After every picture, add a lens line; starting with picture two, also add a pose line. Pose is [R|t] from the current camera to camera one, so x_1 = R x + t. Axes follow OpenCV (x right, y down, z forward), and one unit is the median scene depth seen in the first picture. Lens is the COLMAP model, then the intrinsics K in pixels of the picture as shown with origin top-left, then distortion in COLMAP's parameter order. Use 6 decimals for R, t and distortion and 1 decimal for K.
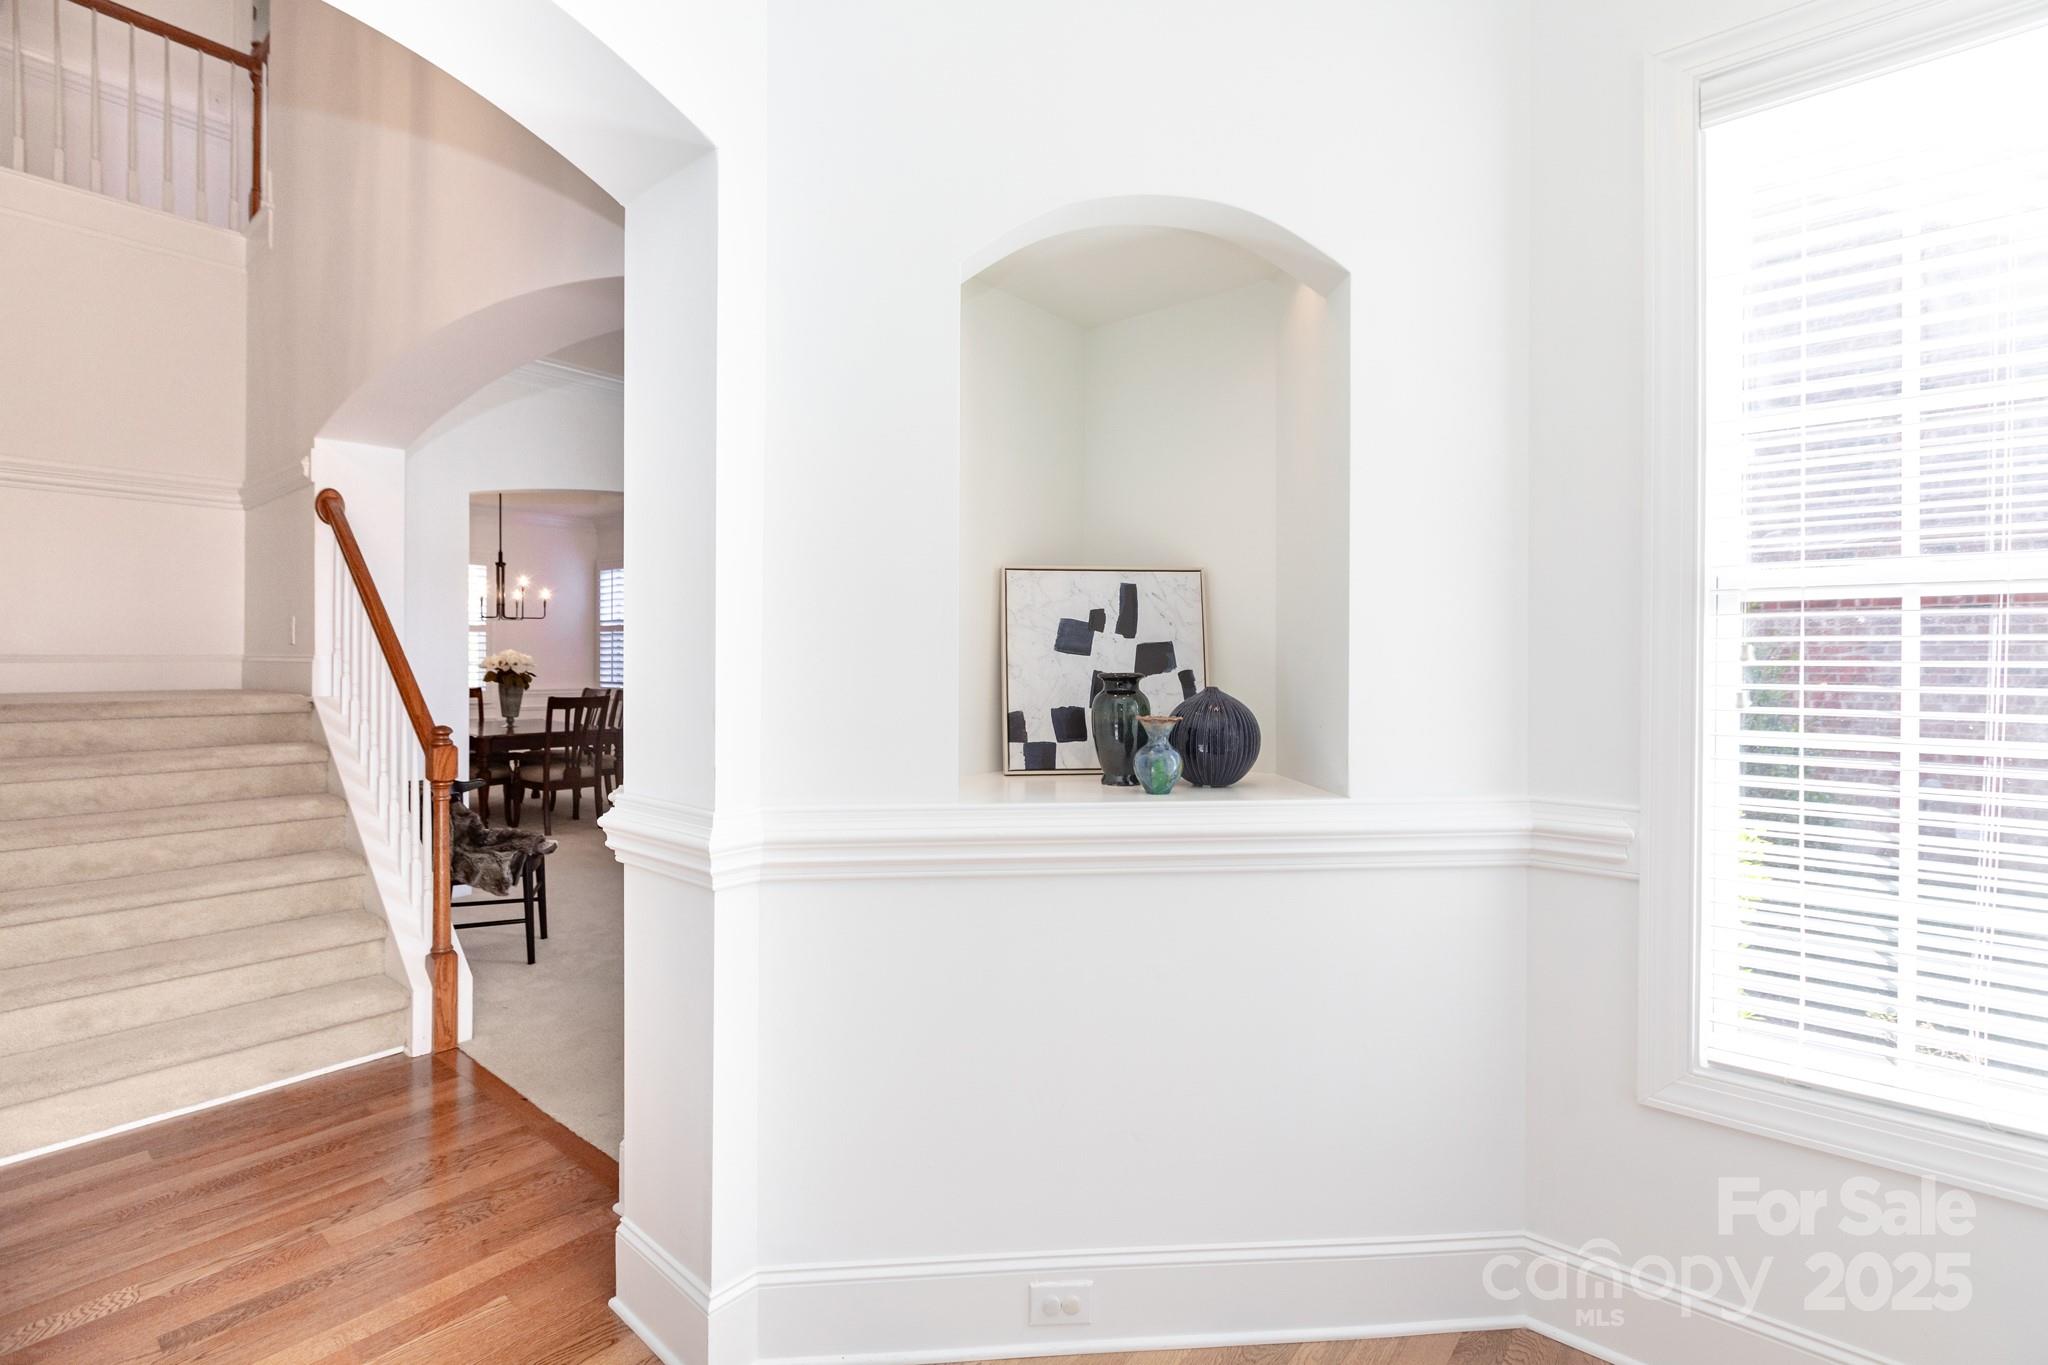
lens RADIAL K [[935.6, 0, 980.3], [0, 935.6, 665.4], [0, 0, 1]] dist [0.001197, 0.000009]
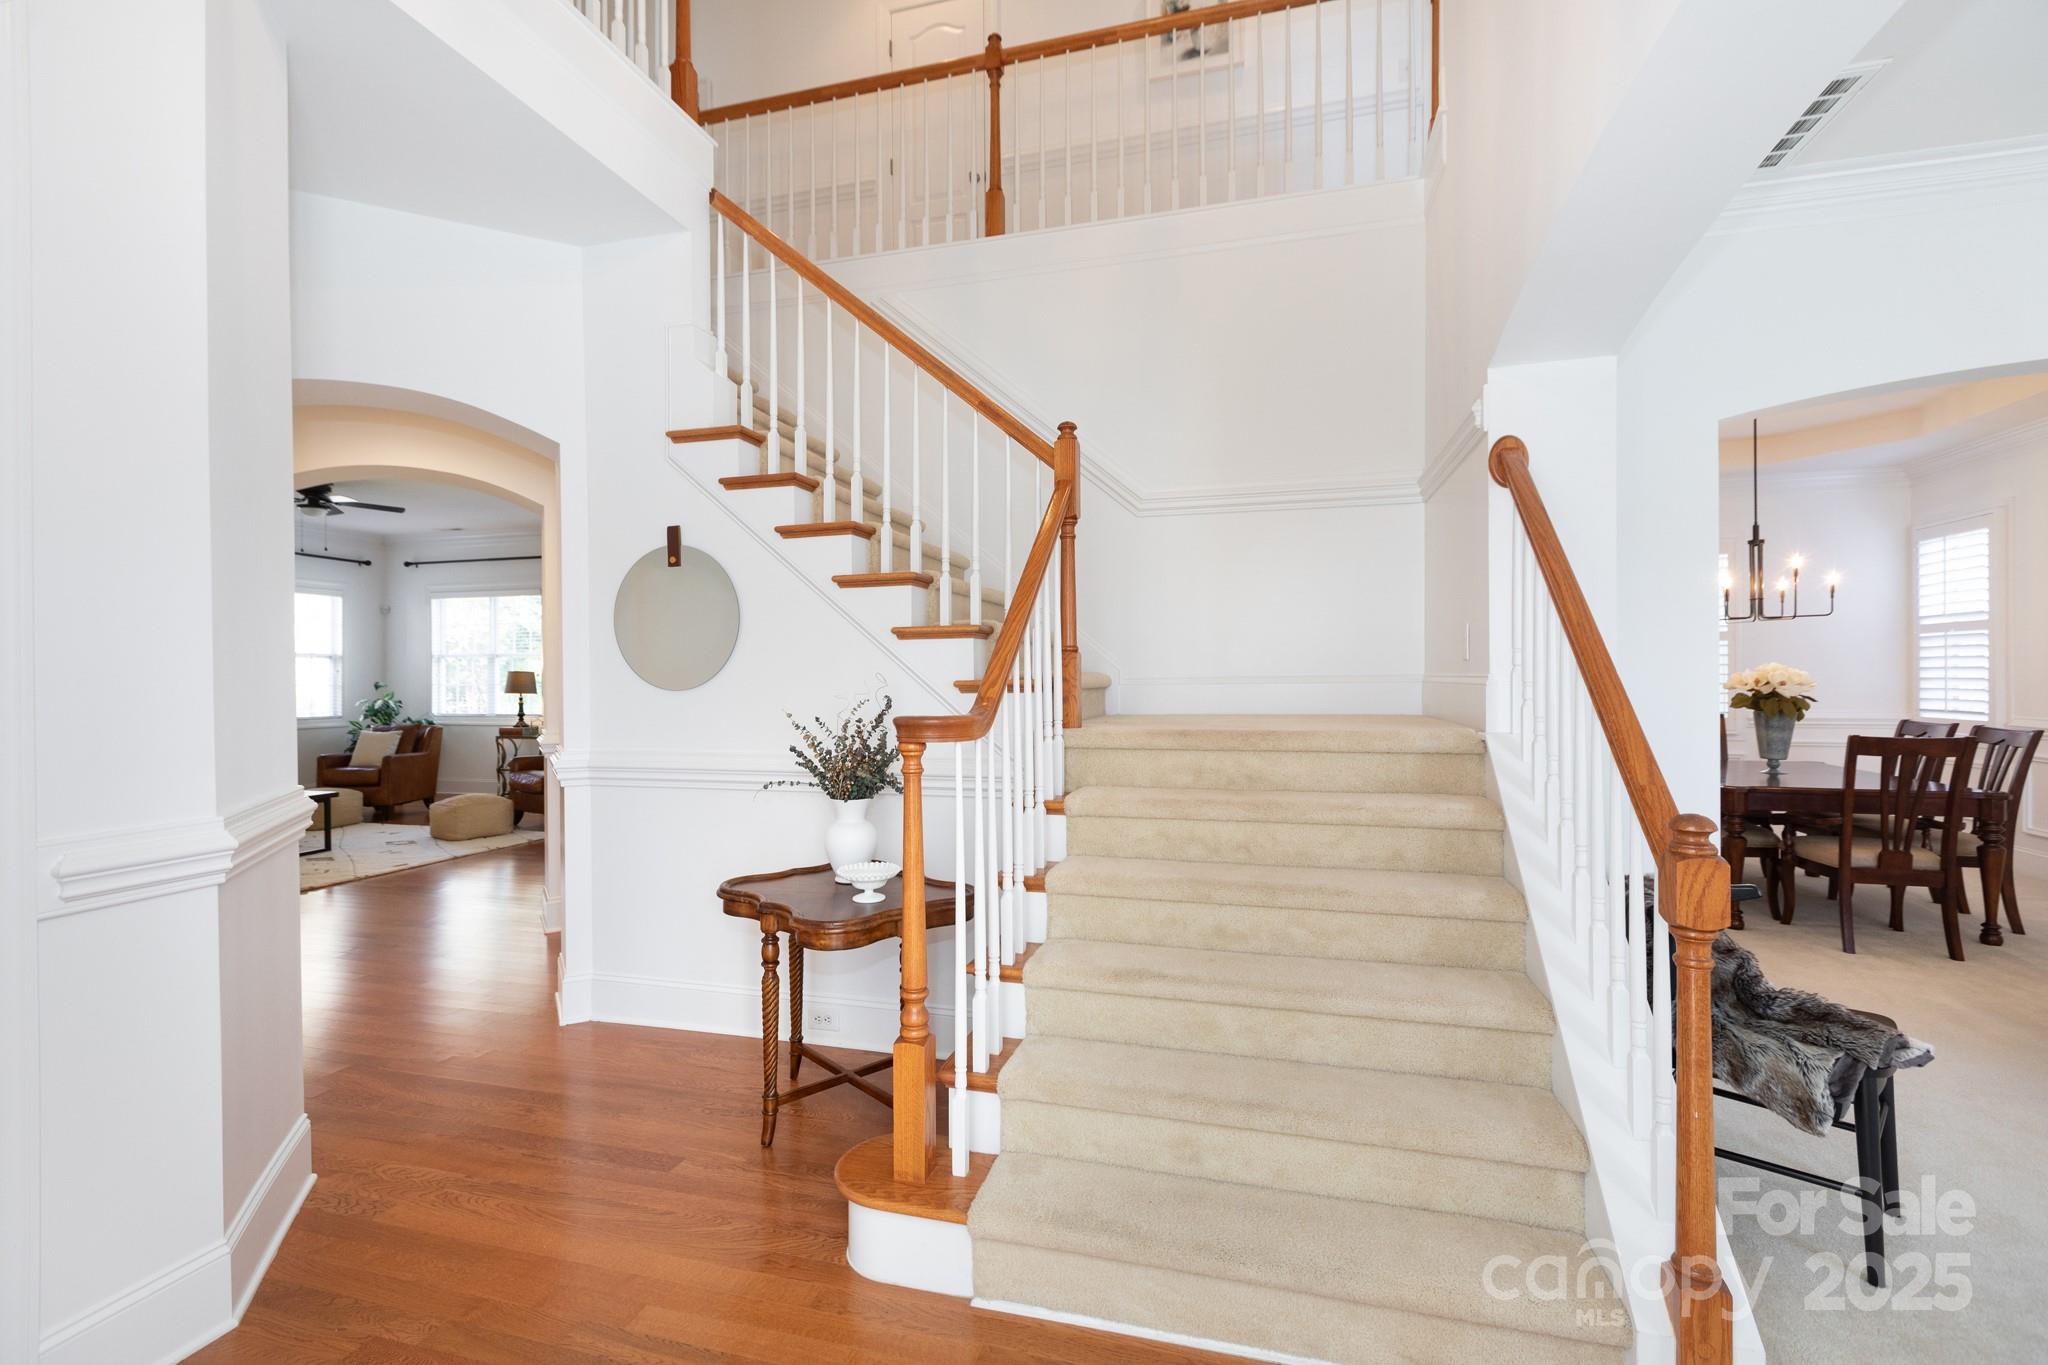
lens RADIAL K [[920.8, 0, 1014.4], [0, 920.8, 675.3], [0, 0, 1]] dist [0.000324, -0.001054]
pose [[0.423346, -0.008031, -0.905932, -0.222925], [0.001251, 0.999965, -0.008280, -0.004467], [0.905967, 0.002372, 0.423341, 0.365791]]
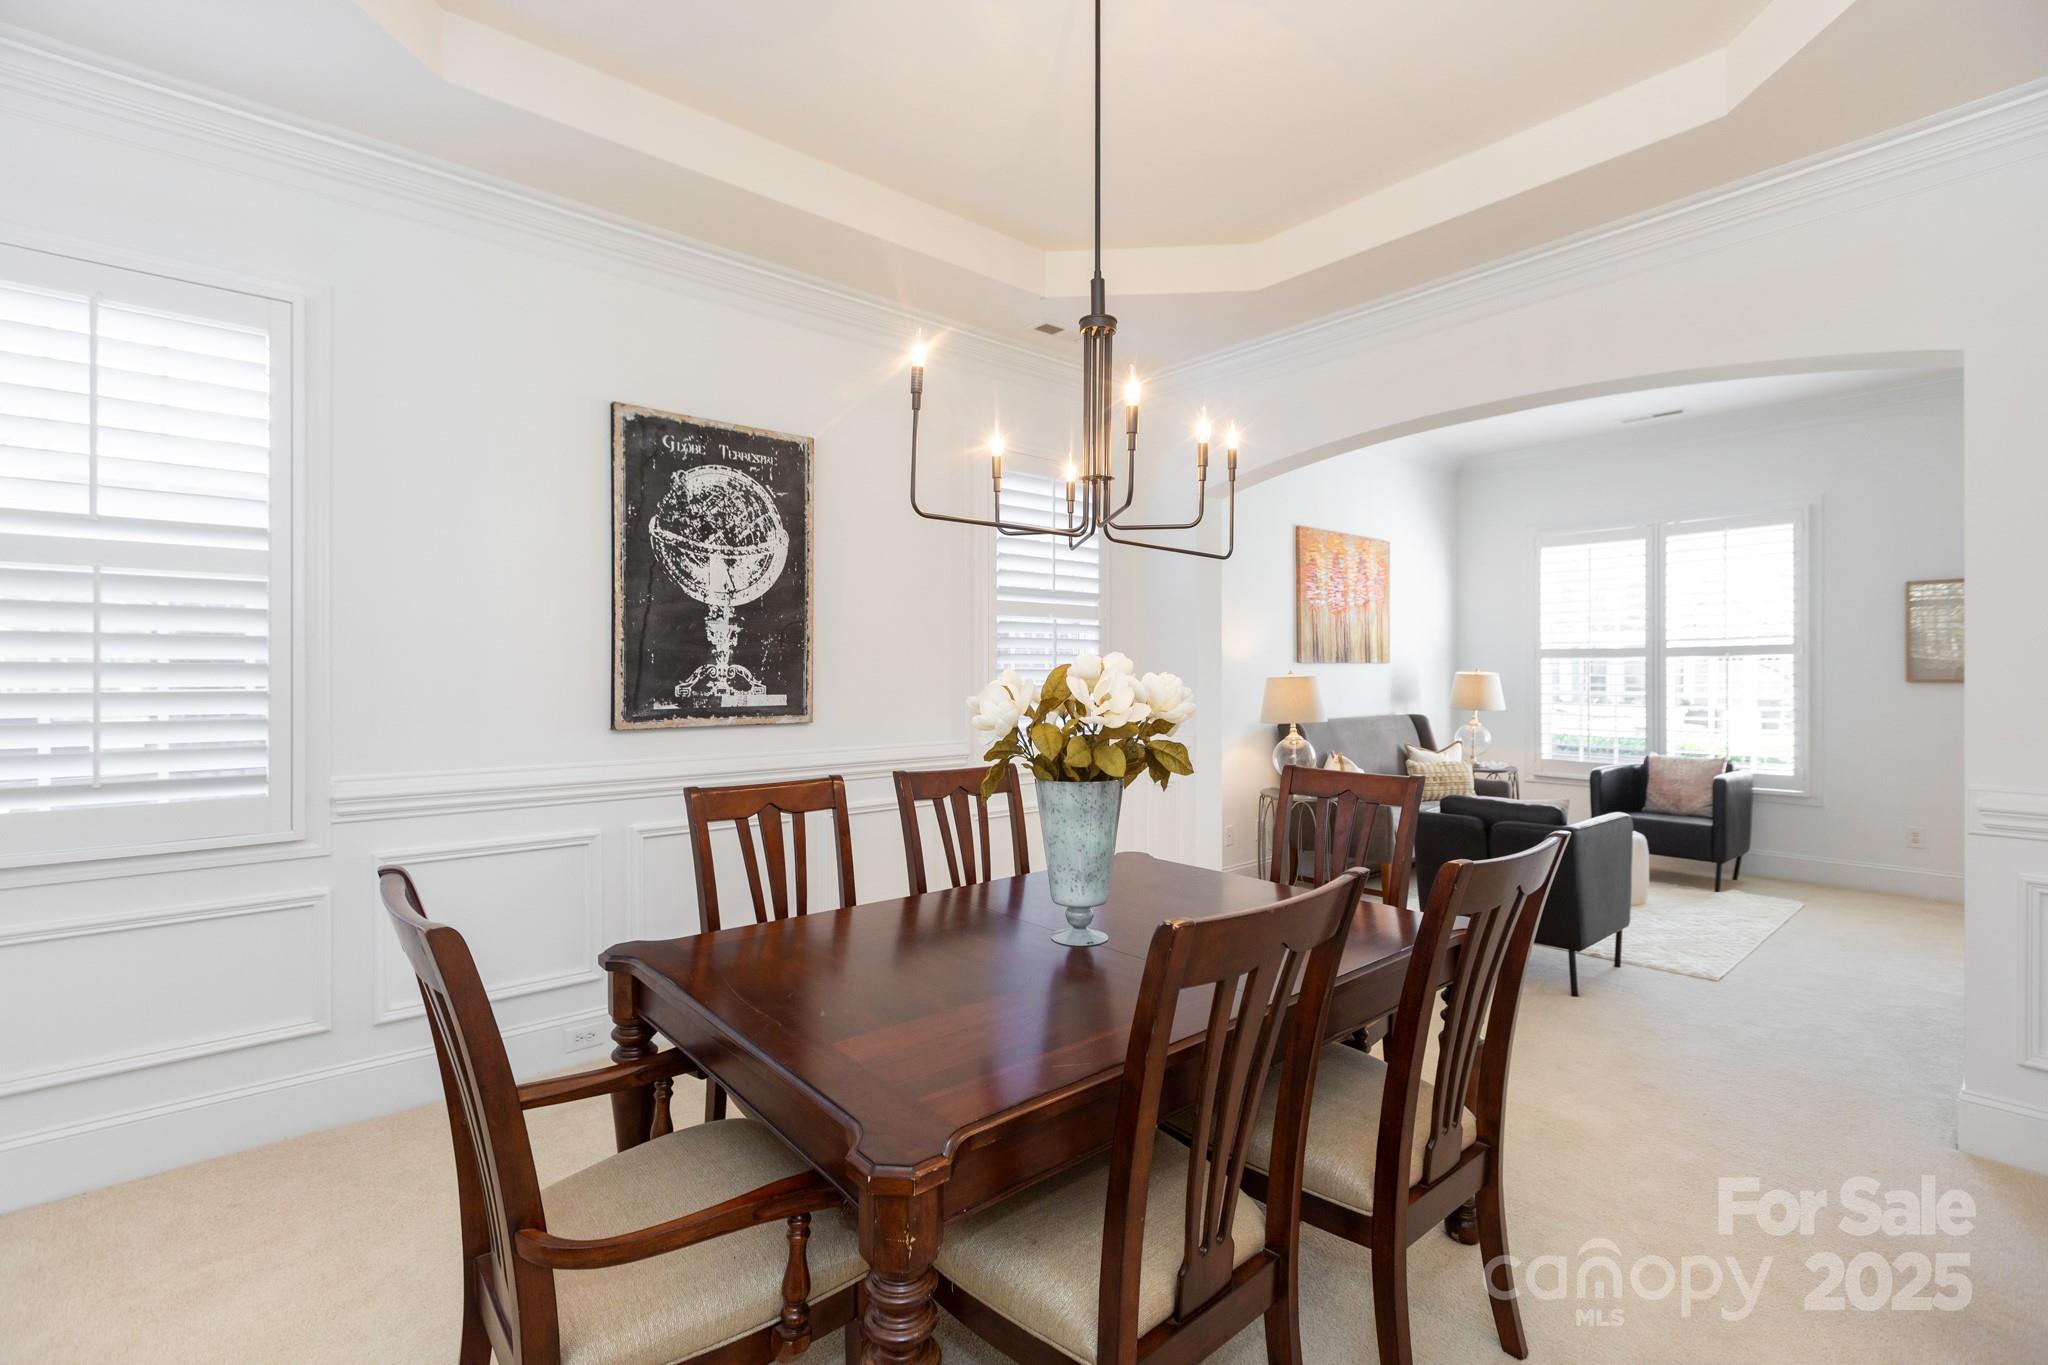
lens RADIAL K [[920.8, 0, 1014.4], [0, 920.8, 675.3], [0, 0, 1]] dist [0.000324, -0.001054]
pose [[0.151771, -0.010416, 0.988361, -1.448309], [0.004396, 0.999942, 0.009863, -0.026131], [-0.988406, 0.002847, 0.151808, 1.837818]]
